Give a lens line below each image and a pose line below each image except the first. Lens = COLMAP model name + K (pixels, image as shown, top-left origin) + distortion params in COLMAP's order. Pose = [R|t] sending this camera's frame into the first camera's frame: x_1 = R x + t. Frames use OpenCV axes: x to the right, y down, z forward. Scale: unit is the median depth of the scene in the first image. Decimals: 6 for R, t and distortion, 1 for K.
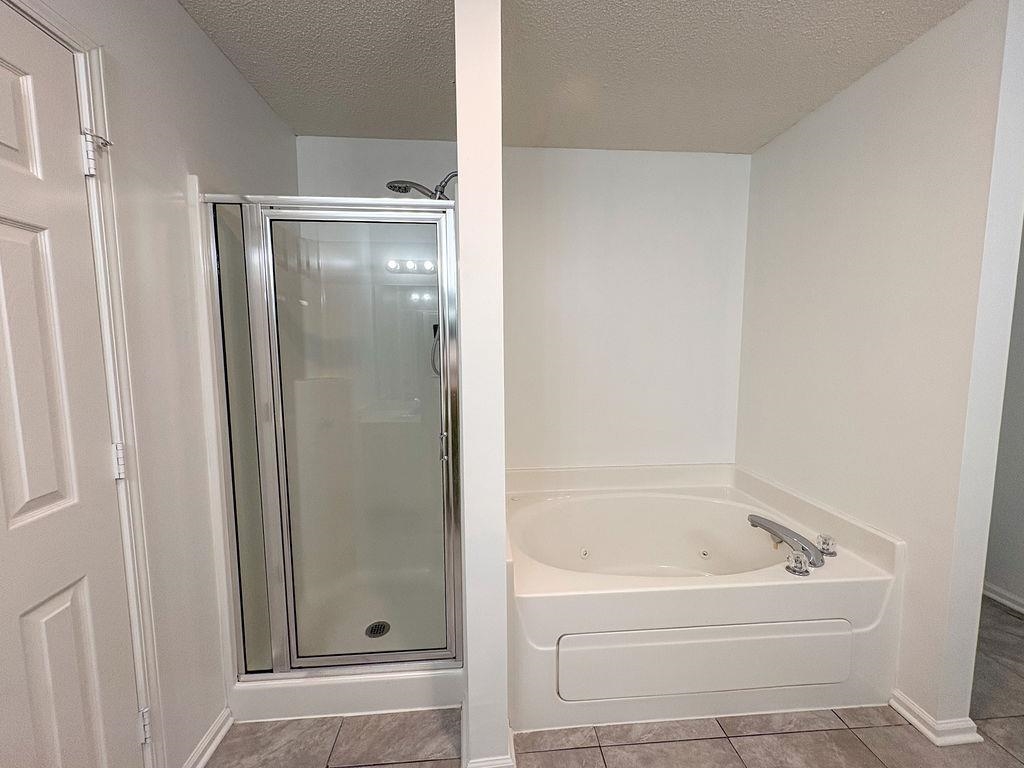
lens RADIAL K [[418.2, 0, 512.0], [0, 418.2, 384.0], [0, 0, 1]] dist [0.012698, 0.000032]
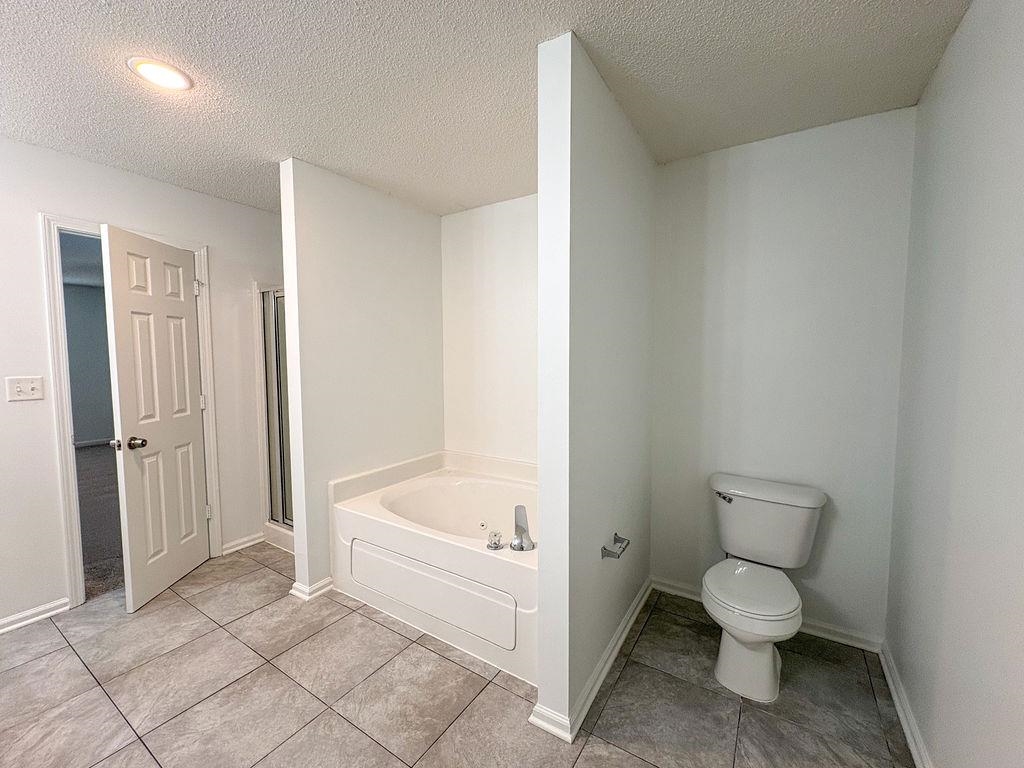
lens RADIAL K [[413.8, 0, 512.0], [0, 413.8, 384.0], [0, 0, 1]] dist [-0.000117, -0.000016]
pose [[0.793092, 0.045624, -0.607390, 1.553130], [-0.061776, 0.998074, -0.005694, -0.021140], [0.605961, 0.042038, 0.794383, 0.080637]]
